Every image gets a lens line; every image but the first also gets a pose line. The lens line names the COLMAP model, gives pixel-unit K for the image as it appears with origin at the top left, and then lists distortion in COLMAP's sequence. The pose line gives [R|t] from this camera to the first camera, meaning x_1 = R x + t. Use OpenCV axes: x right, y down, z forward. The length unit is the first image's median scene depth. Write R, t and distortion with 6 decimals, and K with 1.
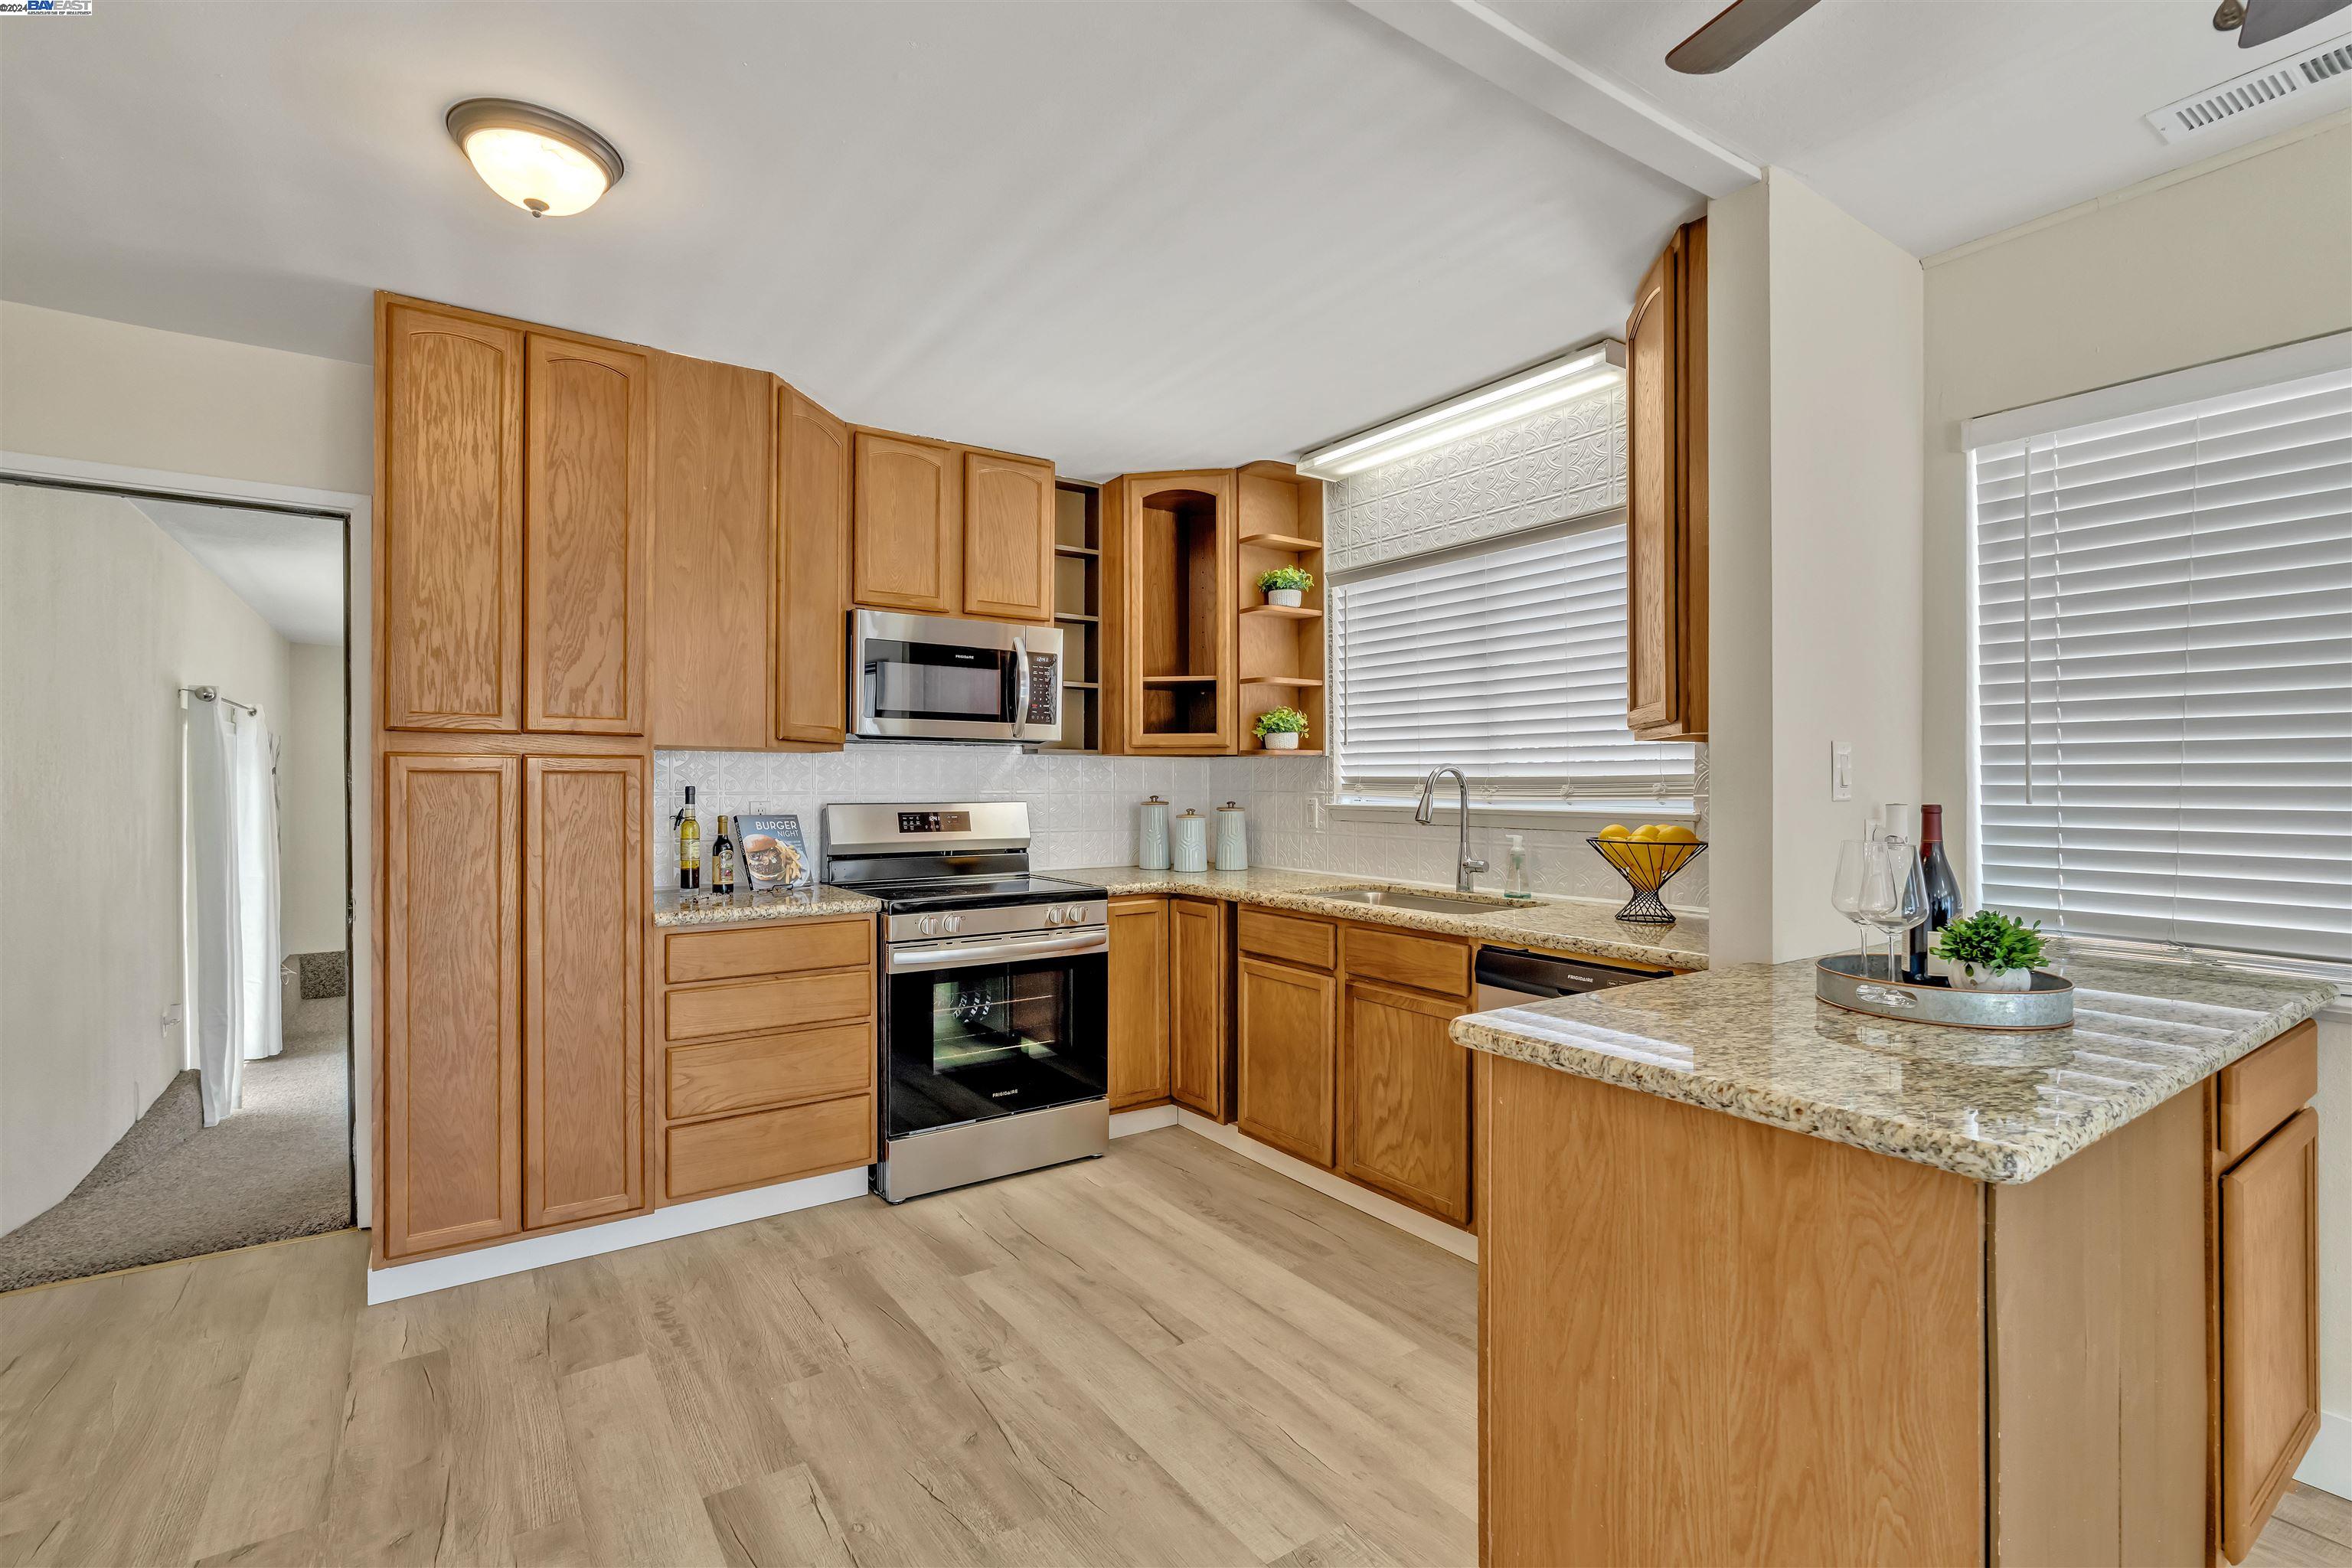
lens RADIAL K [[1043.2, 0, 1168.8], [0, 1043.2, 759.5], [0, 0, 1]] dist [-0.002384, -0.000245]
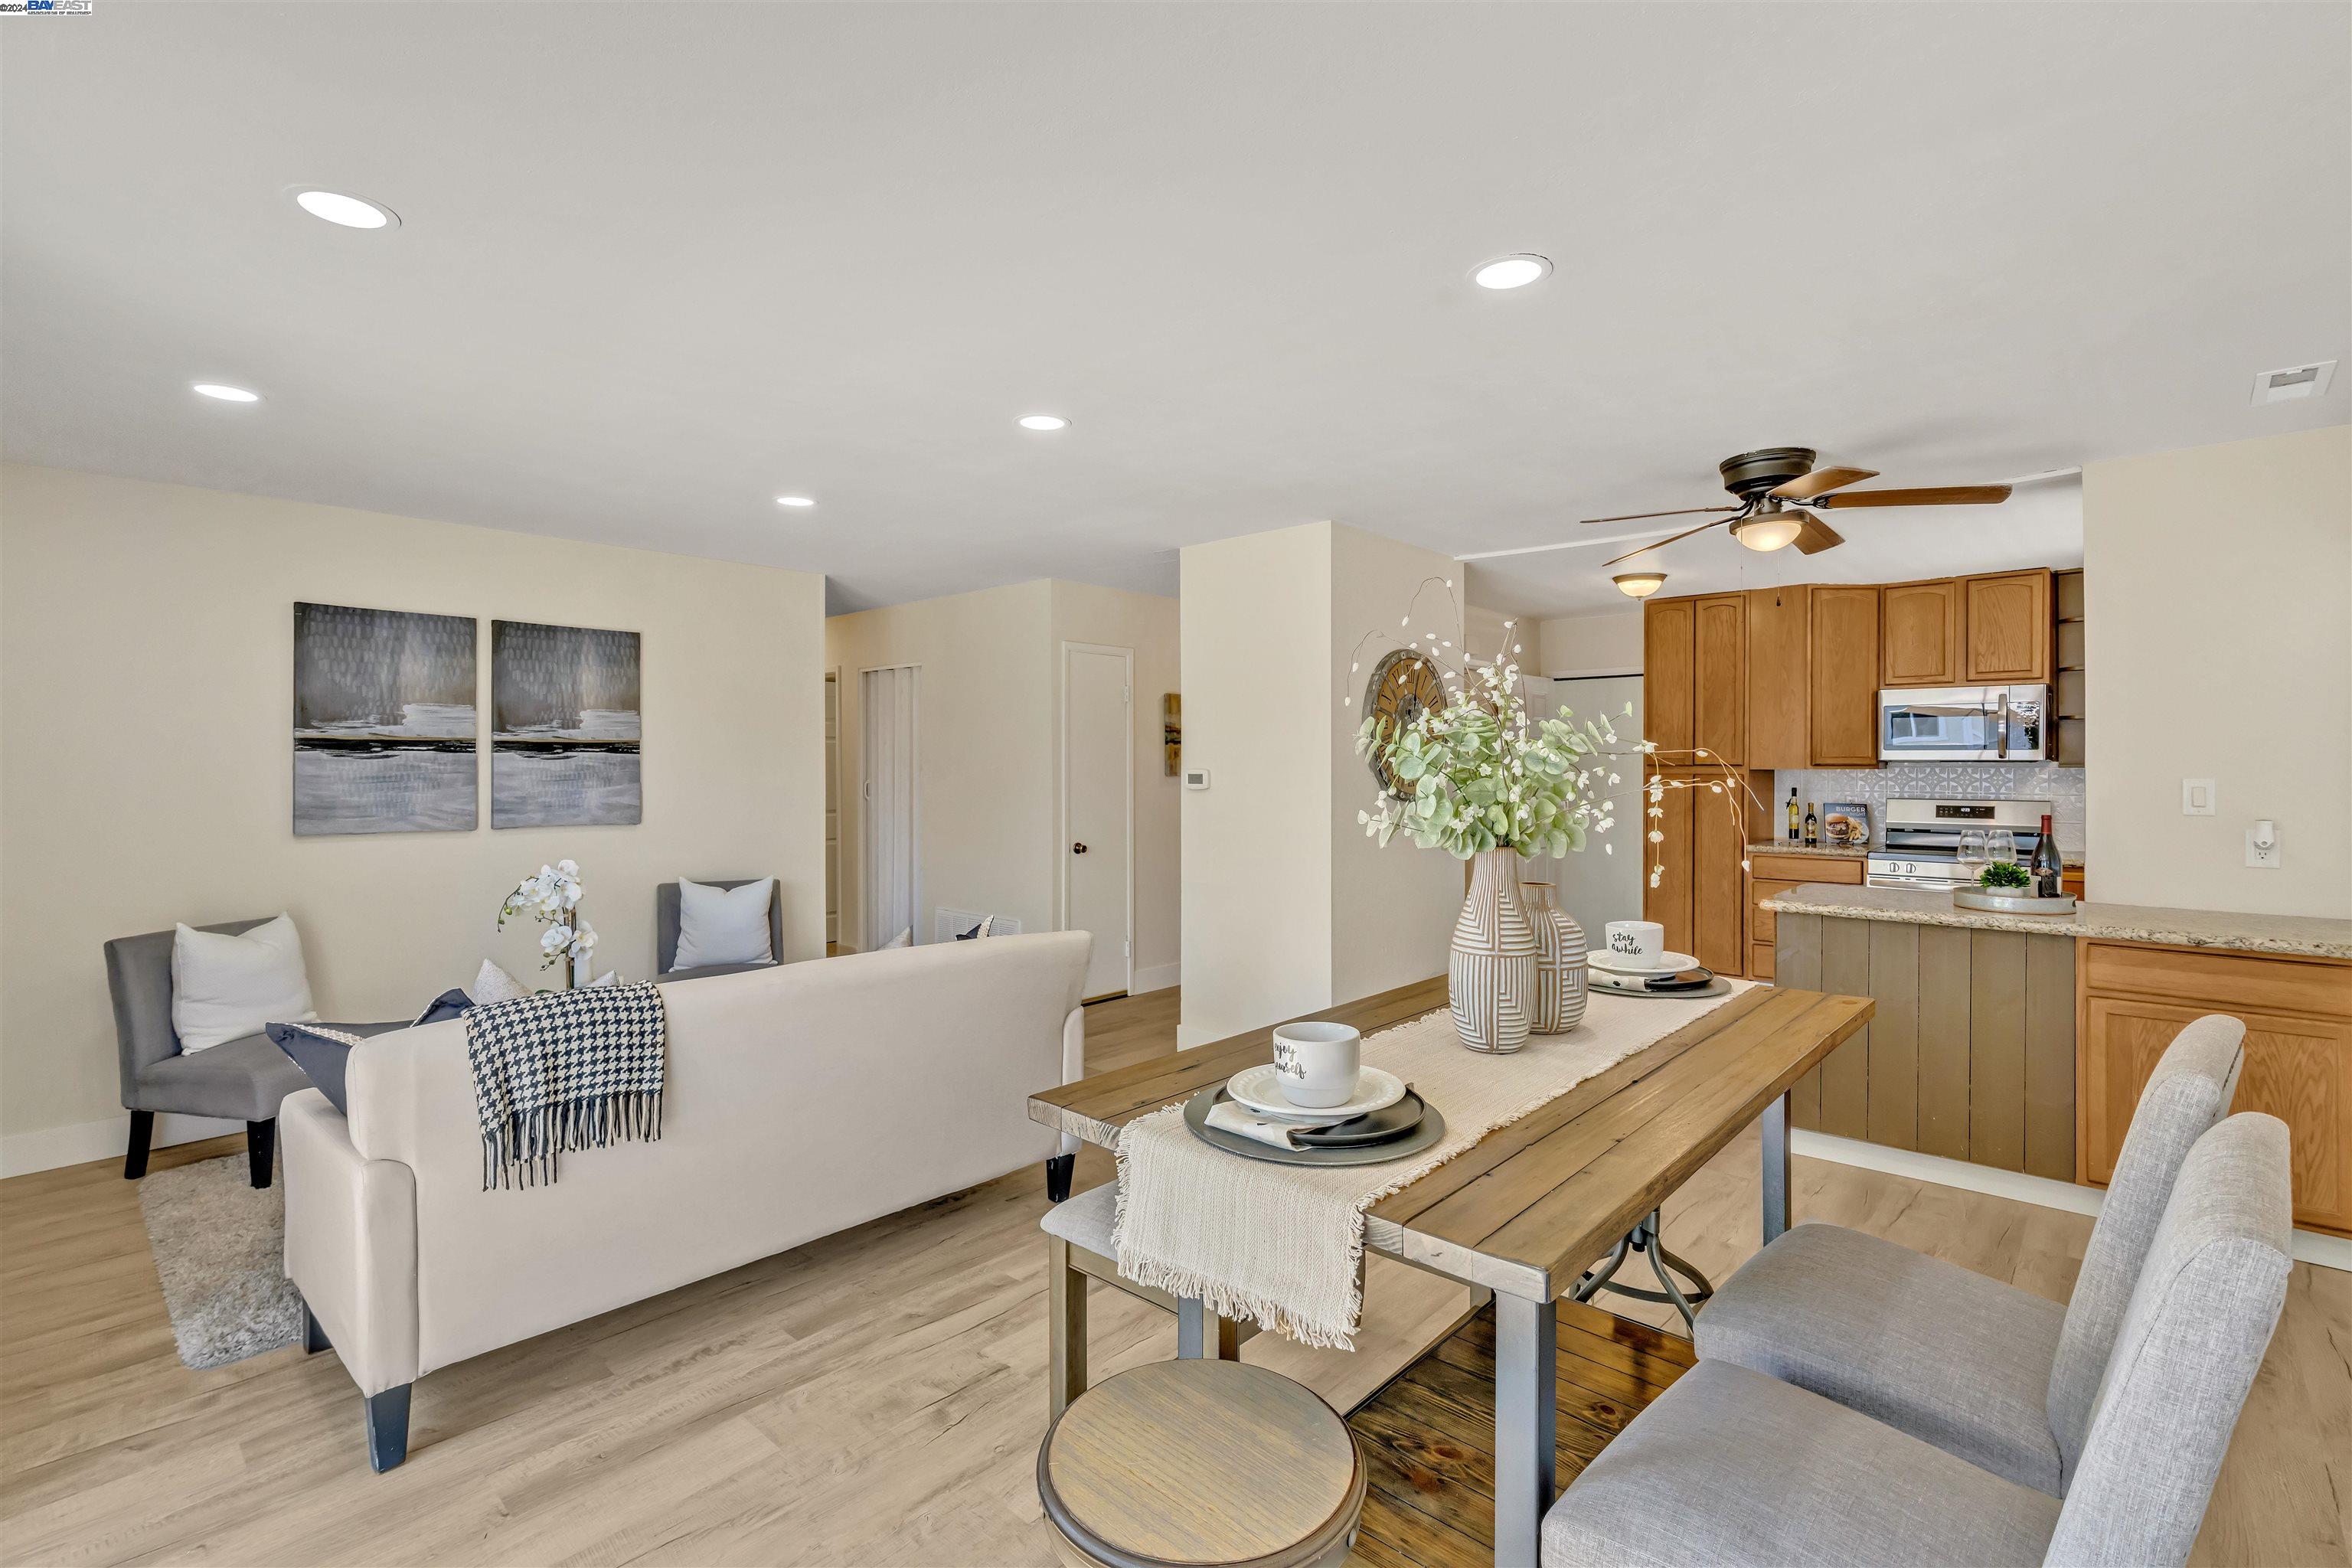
lens RADIAL K [[1043.2, 0, 1168.8], [0, 1043.2, 759.5], [0, 0, 1]] dist [-0.002384, -0.000245]
pose [[0.283398, -0.015426, -0.958878, 1.104405], [0.014184, 0.999829, -0.011892, -0.021291], [0.958897, -0.010231, 0.283568, -0.705124]]
